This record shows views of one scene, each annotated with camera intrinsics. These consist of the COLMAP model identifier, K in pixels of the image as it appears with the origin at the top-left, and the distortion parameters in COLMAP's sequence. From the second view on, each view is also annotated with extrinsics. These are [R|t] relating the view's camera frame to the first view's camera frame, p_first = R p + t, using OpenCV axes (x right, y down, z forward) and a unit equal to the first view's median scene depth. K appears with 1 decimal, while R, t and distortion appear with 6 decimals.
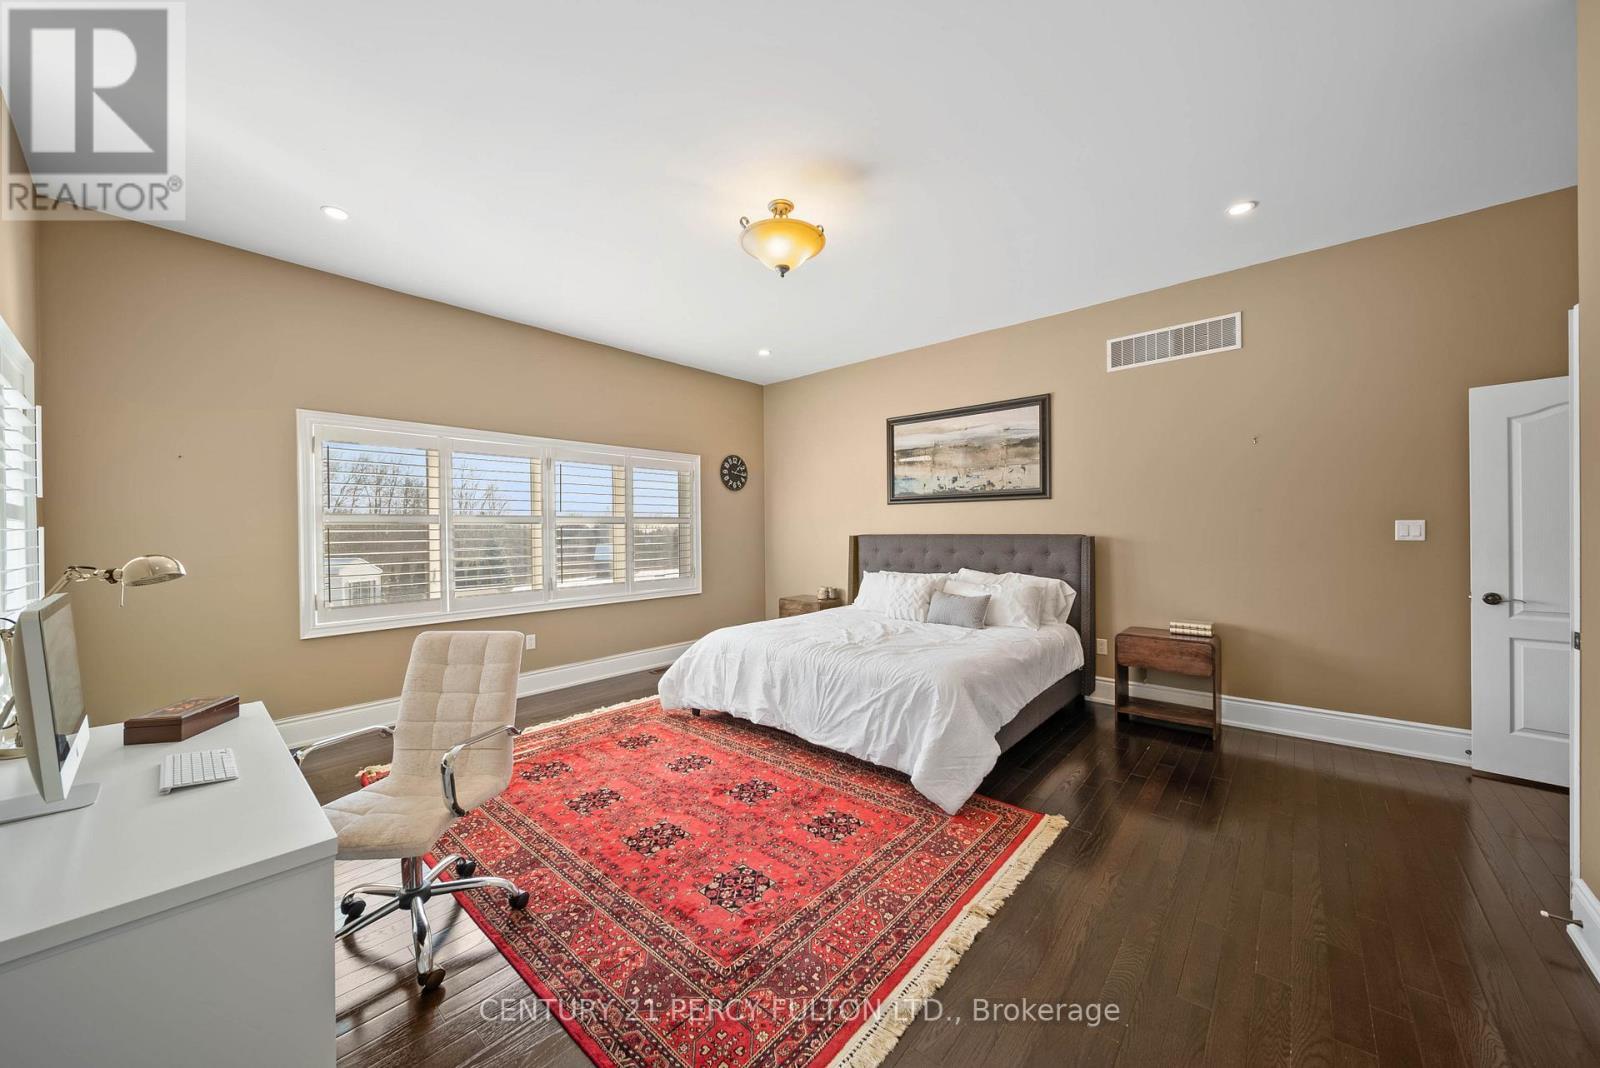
lens RADIAL K [[570.2, 0, 806.9], [0, 570.2, 541.5], [0, 0, 1]] dist [0.000877, 0.000029]
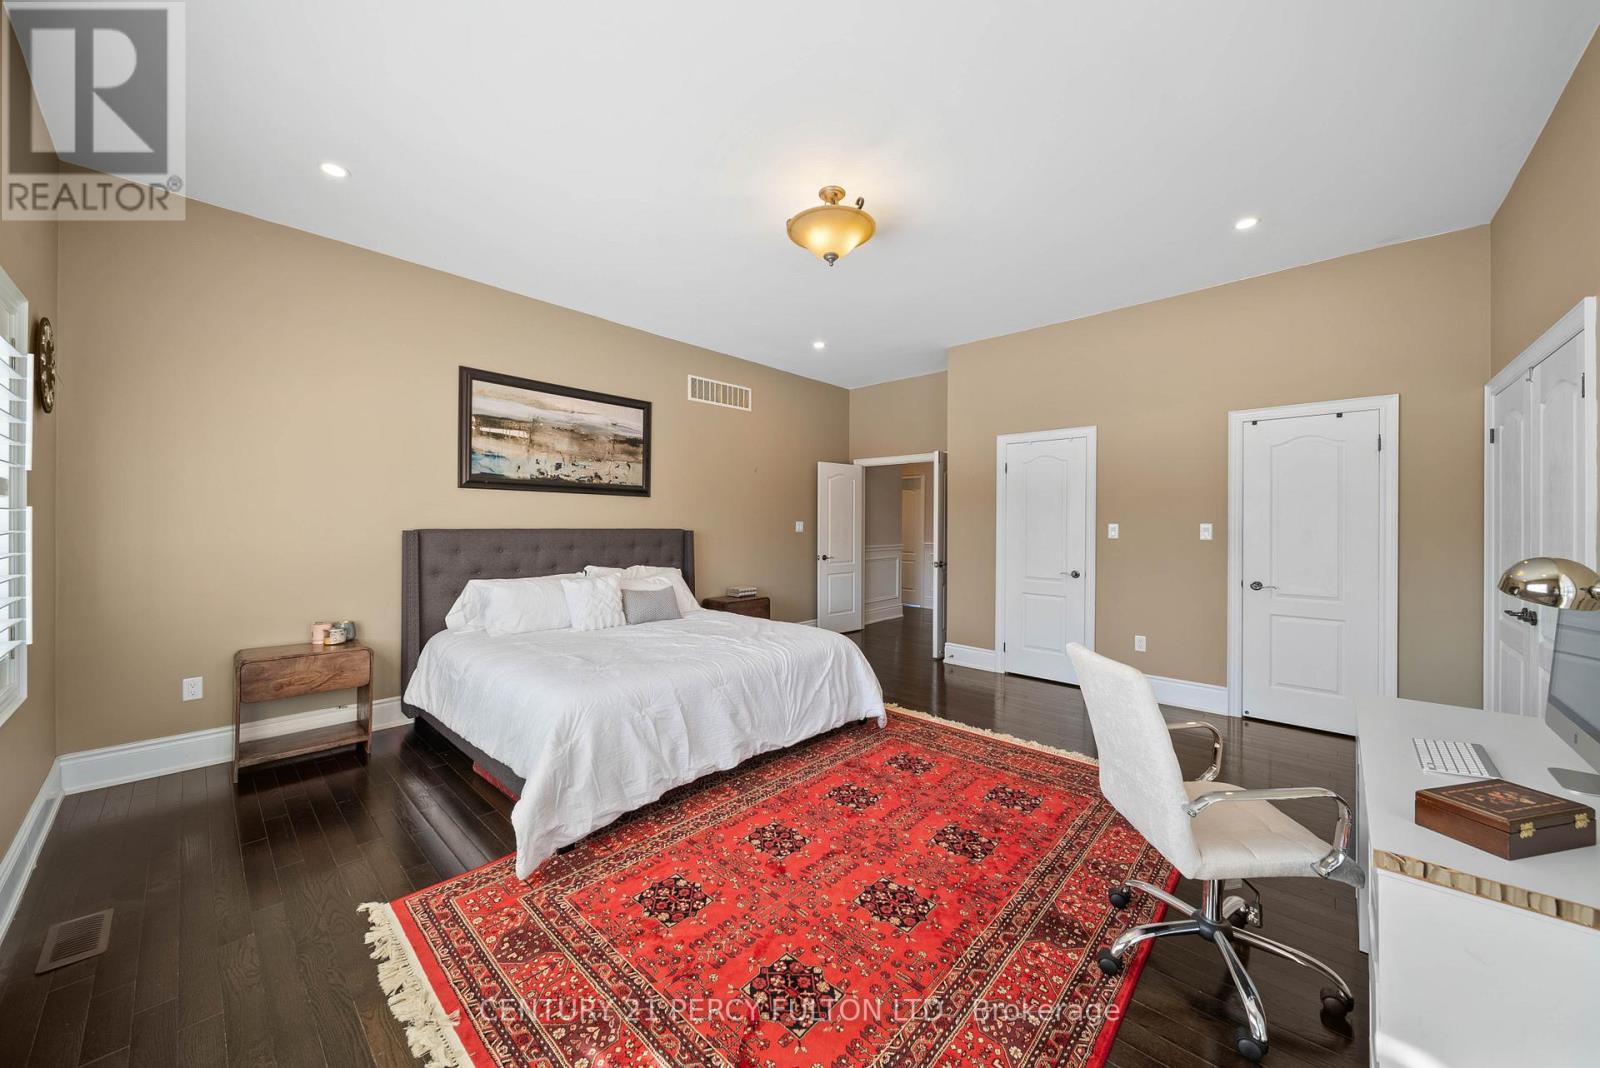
lens RADIAL K [[570.2, 0, 806.3], [0, 570.2, 521.5], [0, 0, 1]] dist [0.000877, 0.000029]
pose [[0.020613, 0.019806, 0.999591, -0.658021], [0.021406, 0.999566, -0.020247, 0.001782], [-0.999558, 0.021815, 0.020180, 0.661916]]
